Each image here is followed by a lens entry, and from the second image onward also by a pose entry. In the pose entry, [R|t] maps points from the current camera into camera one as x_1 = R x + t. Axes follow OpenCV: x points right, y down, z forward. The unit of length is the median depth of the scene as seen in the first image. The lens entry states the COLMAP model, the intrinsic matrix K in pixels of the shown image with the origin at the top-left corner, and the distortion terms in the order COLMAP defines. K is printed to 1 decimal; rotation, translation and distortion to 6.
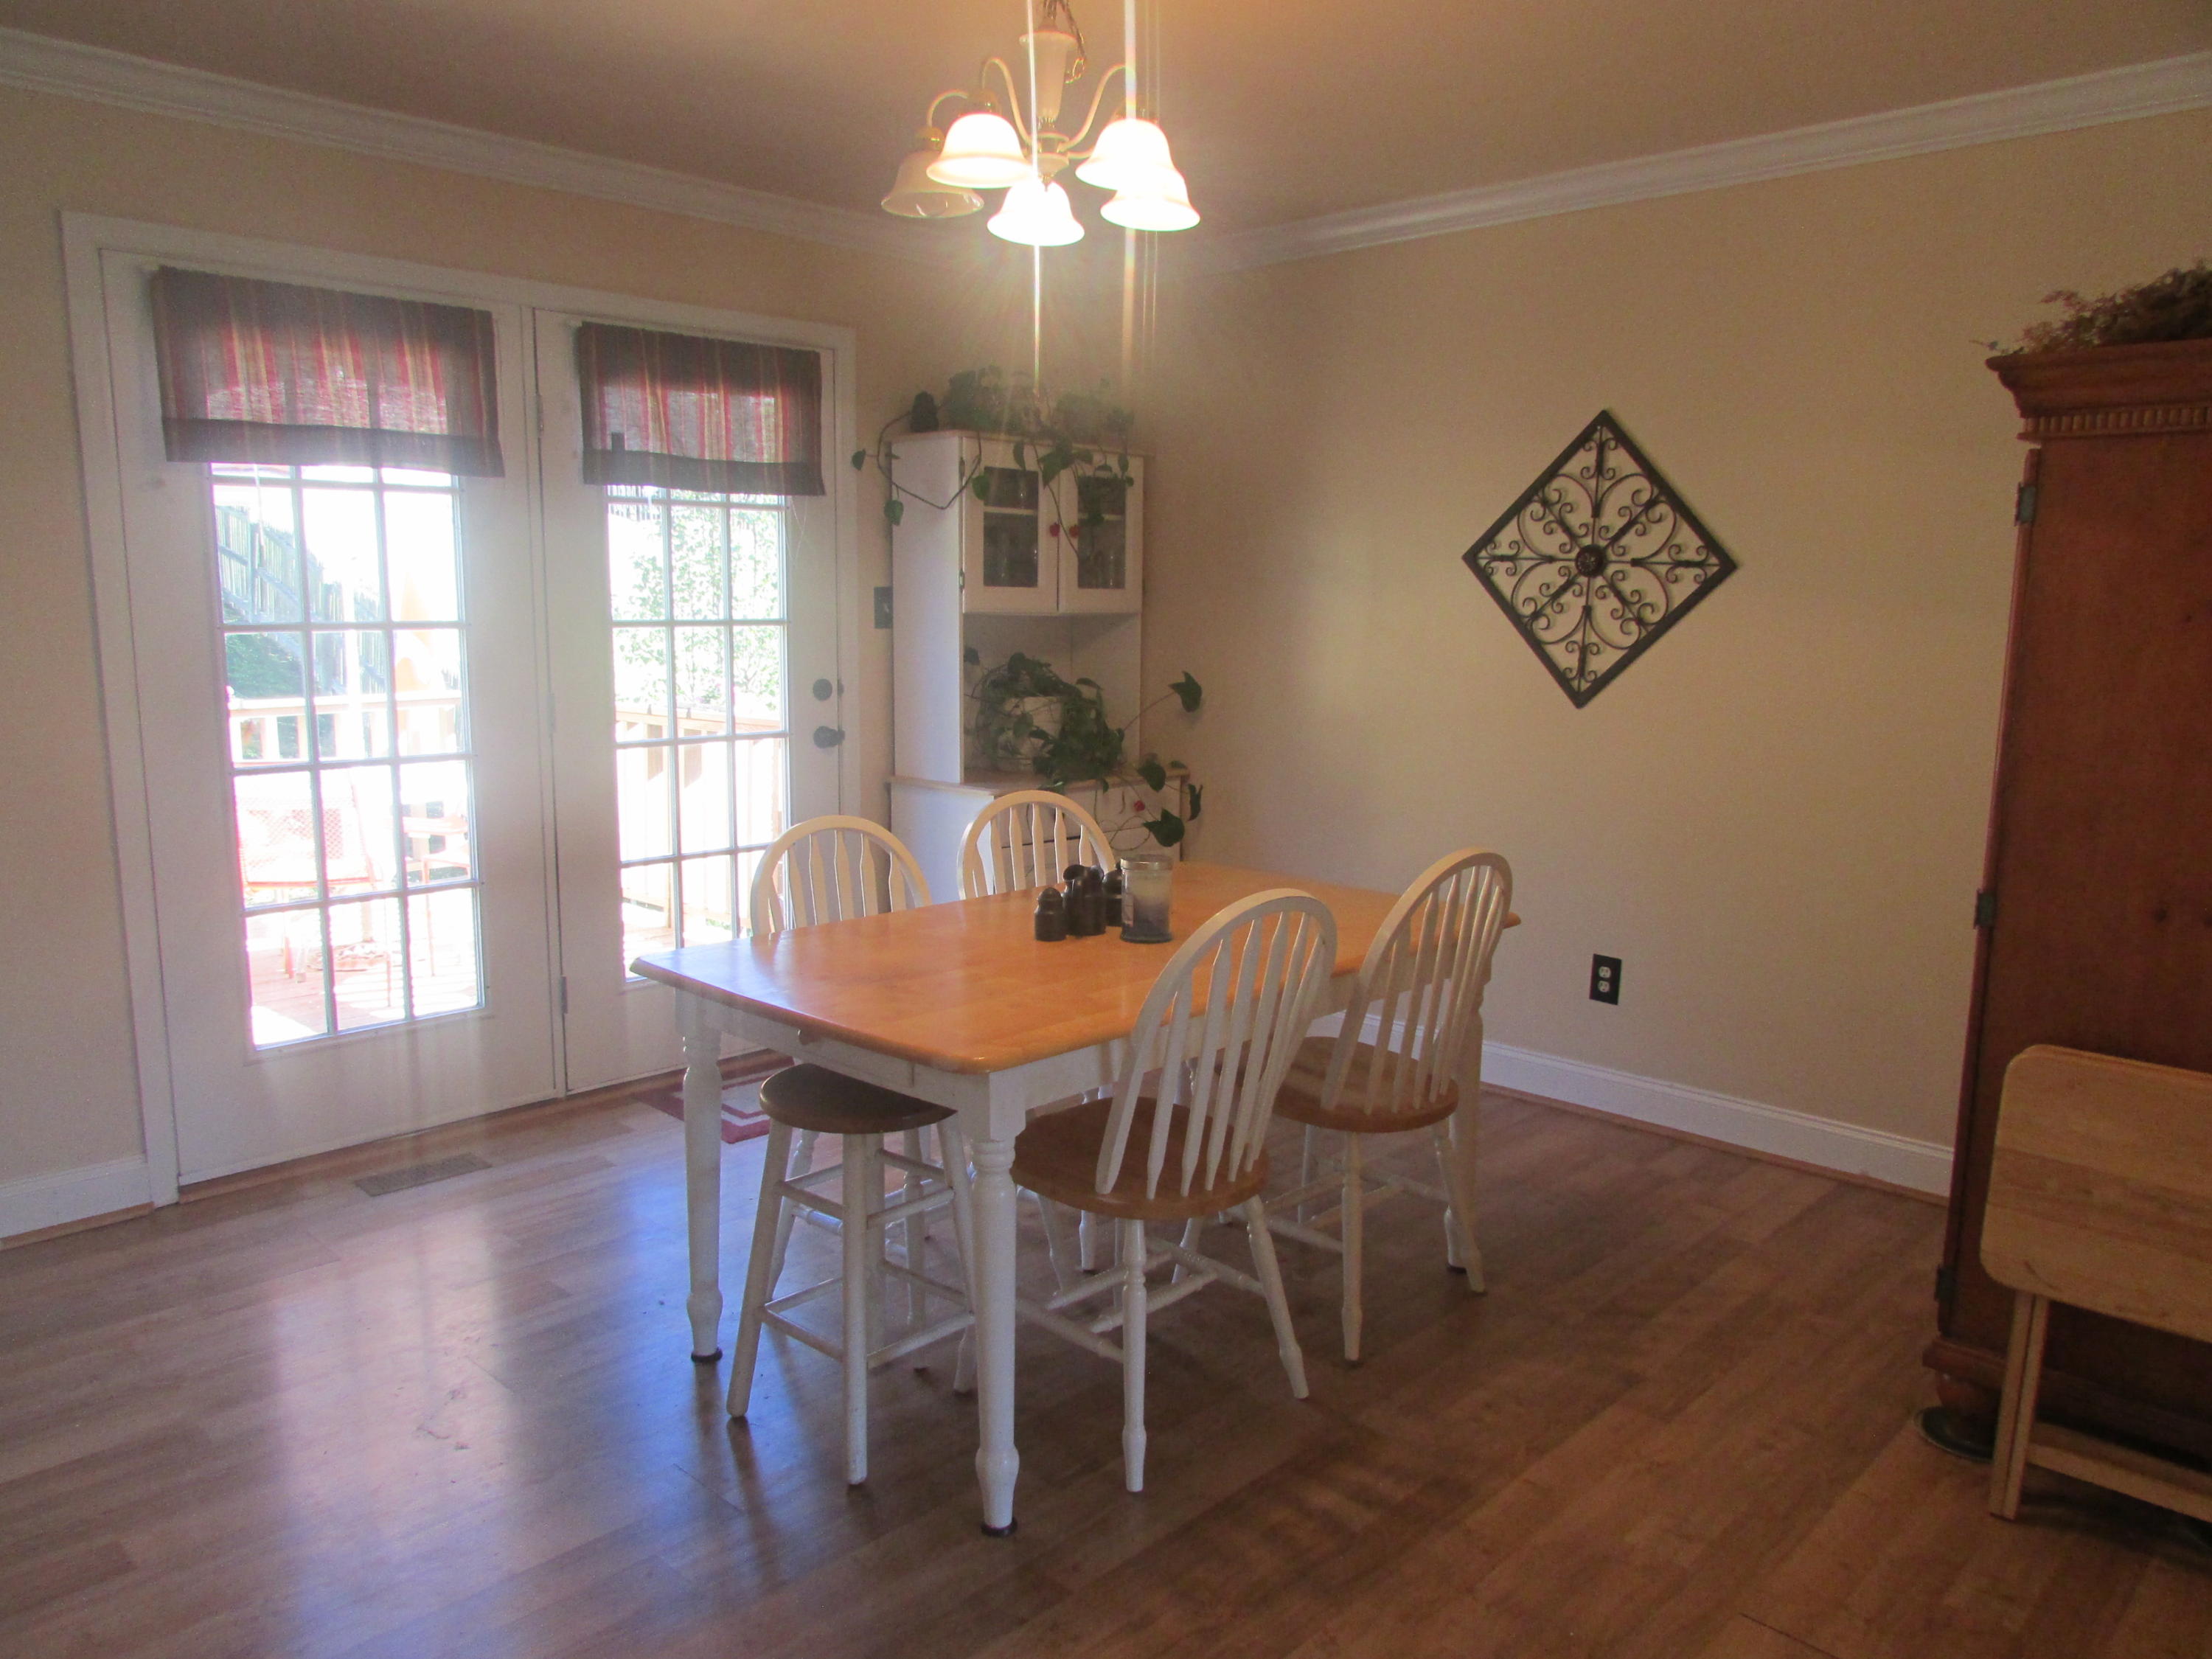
lens RADIAL K [[1580.1, 0, 1101.1], [0, 1580.1, 820.0], [0, 0, 1]] dist [-0.021102, 0.000969]
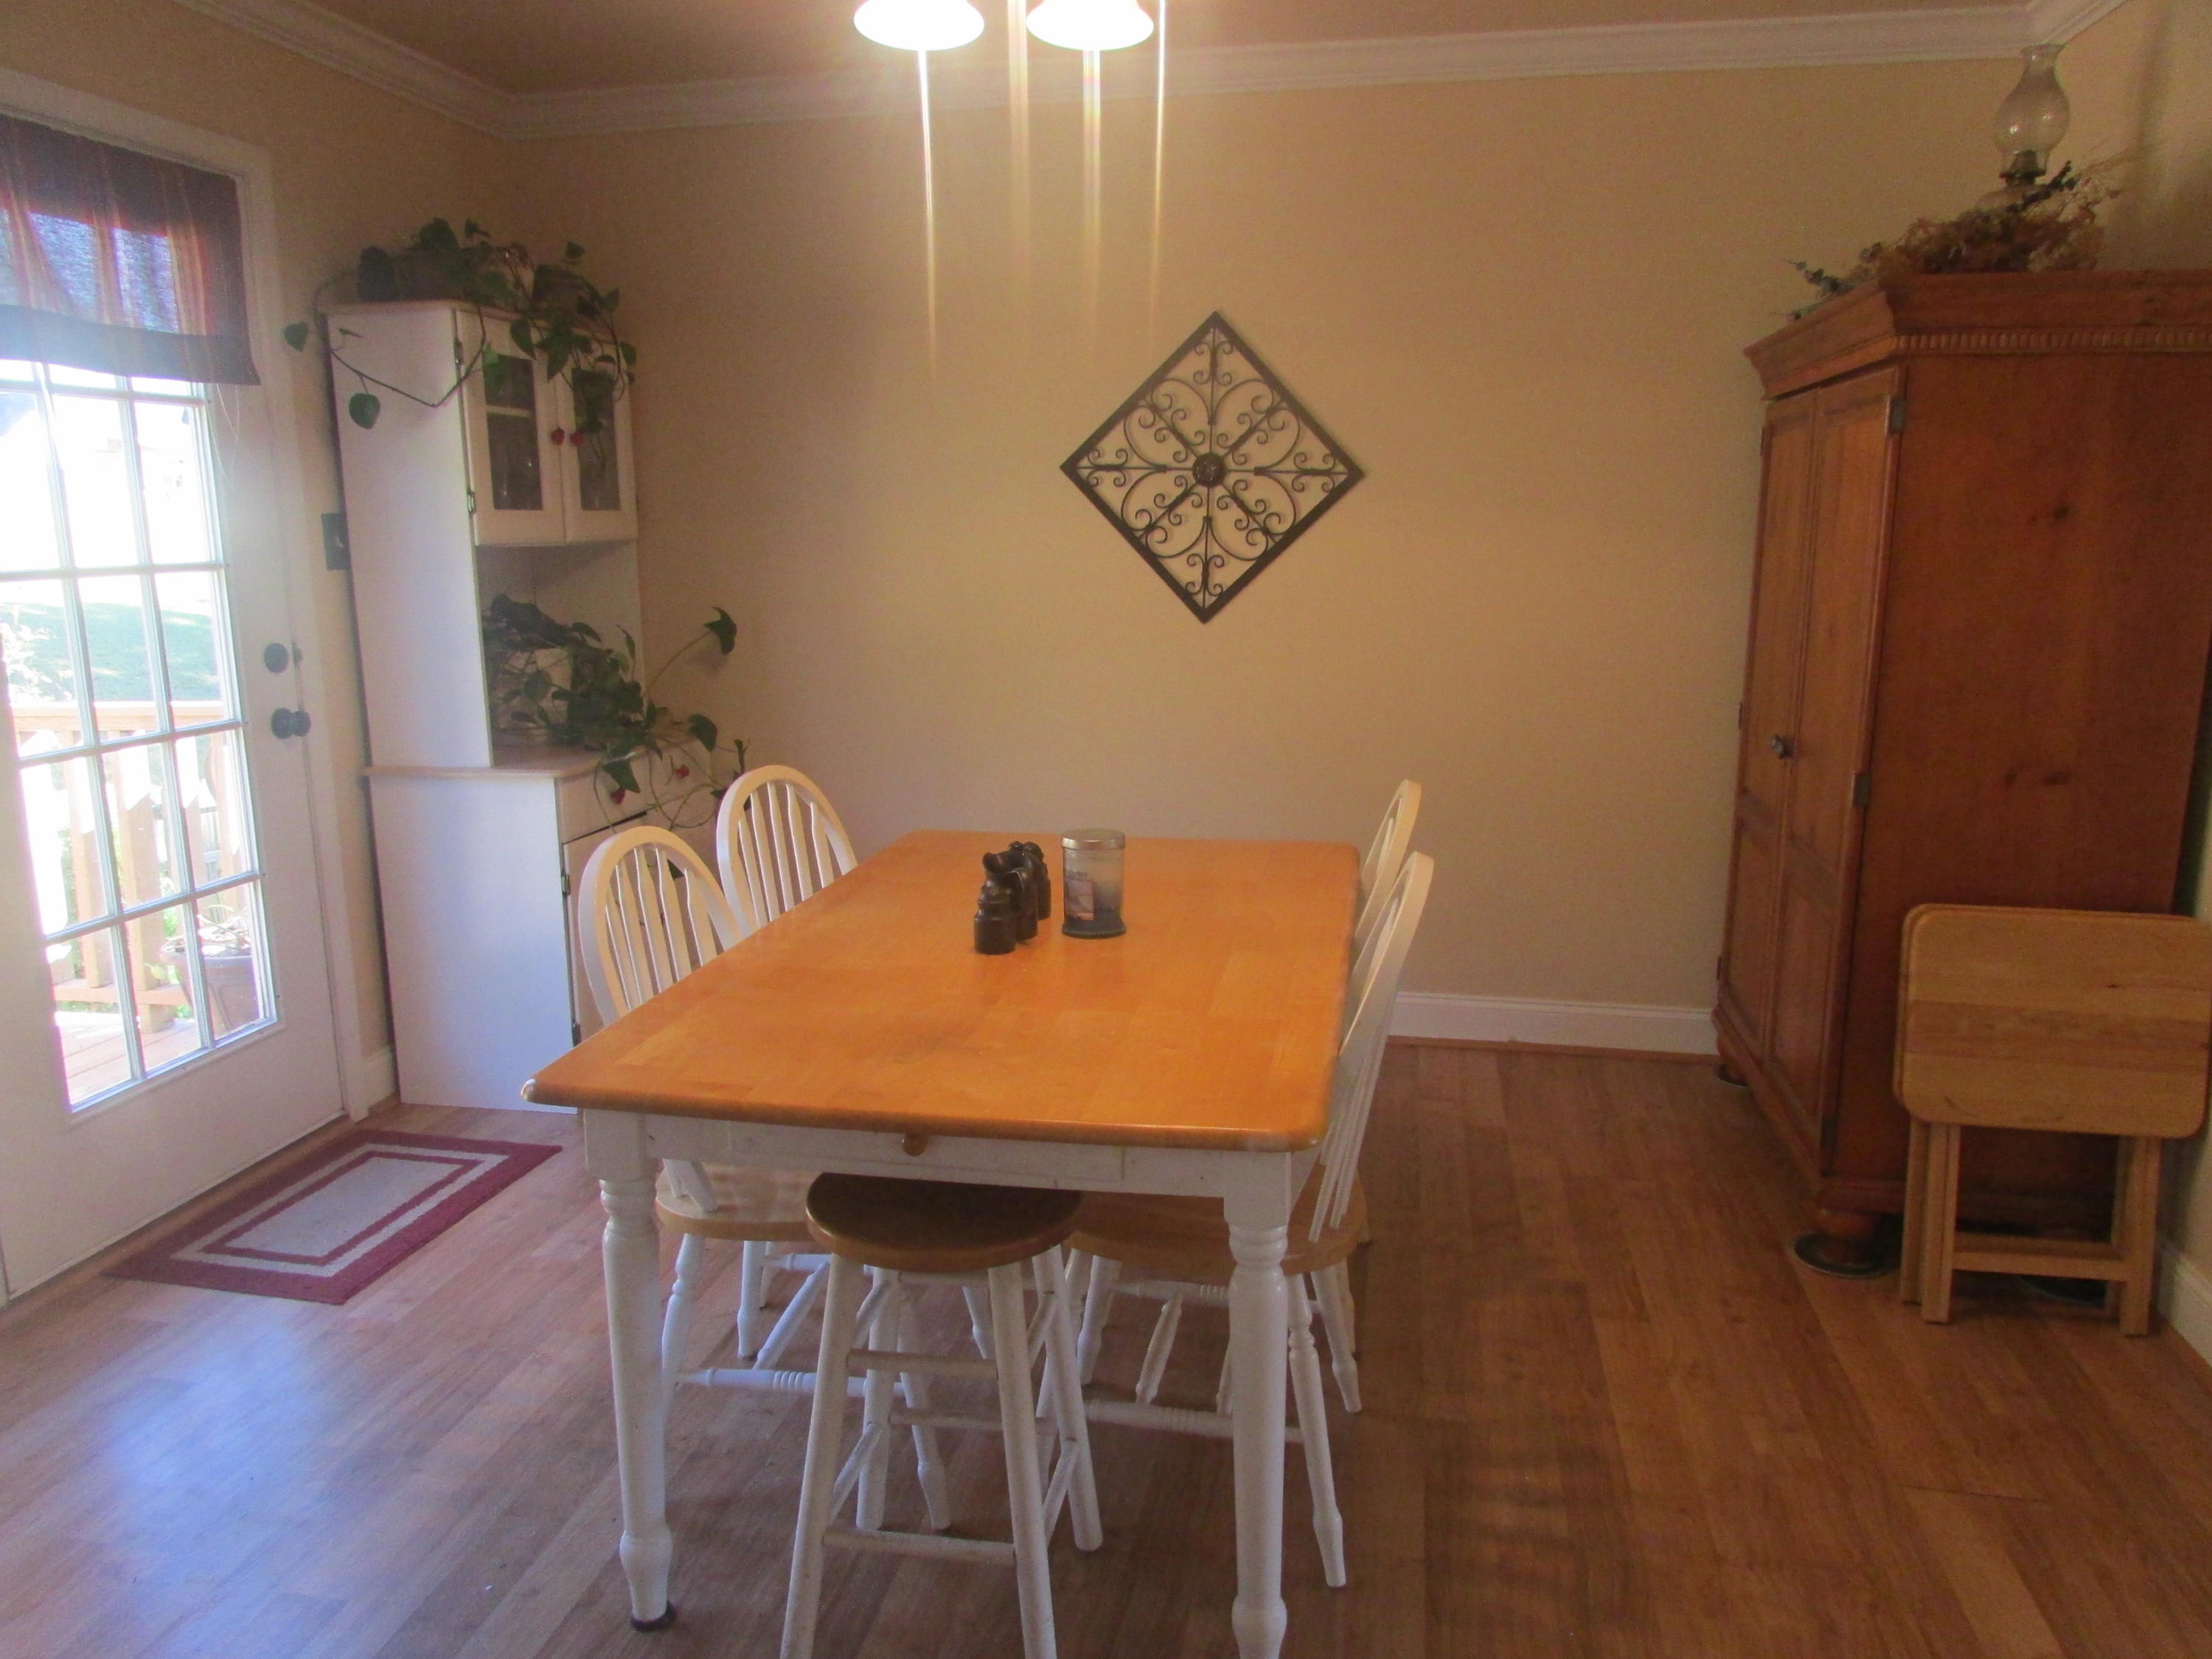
lens RADIAL K [[1580.1, 0, 1111.7], [0, 1580.1, 830.3], [0, 0, 1]] dist [-0.021102, 0.000969]
pose [[0.840786, -0.125371, 0.526651, -0.273739], [0.092768, 0.991792, 0.087996, -0.035934], [-0.533360, -0.025130, 0.845515, 0.207956]]
